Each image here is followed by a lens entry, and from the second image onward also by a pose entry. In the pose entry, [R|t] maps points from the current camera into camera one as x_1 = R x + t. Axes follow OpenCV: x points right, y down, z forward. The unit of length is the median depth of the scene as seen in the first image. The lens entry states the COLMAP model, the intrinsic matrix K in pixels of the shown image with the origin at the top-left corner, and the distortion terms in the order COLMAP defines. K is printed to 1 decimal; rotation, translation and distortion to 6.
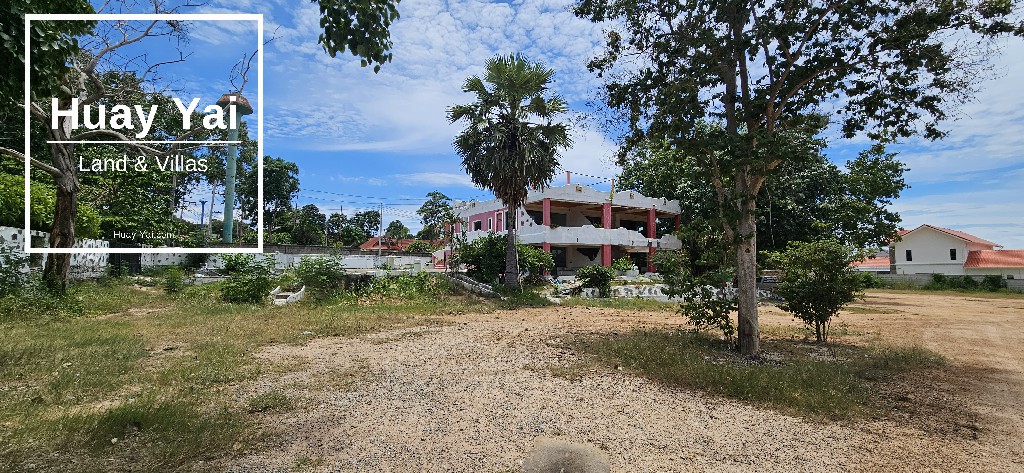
lens RADIAL K [[421.5, 0, 511.1], [0, 421.5, 254.5], [0, 0, 1]] dist [0.017056, 0.000027]
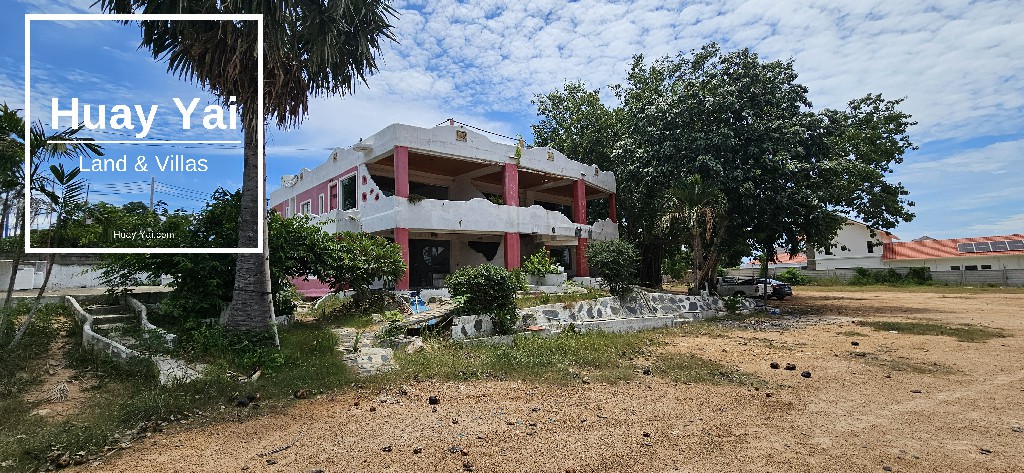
lens RADIAL K [[421.5, 0, 511.1], [0, 421.5, 254.5], [0, 0, 1]] dist [0.017056, 0.000027]
pose [[0.980150, -0.023329, 0.196878, 0.108695], [0.026719, 0.999537, -0.014579, 0.016498], [-0.196447, 0.019550, 0.980320, 0.421681]]
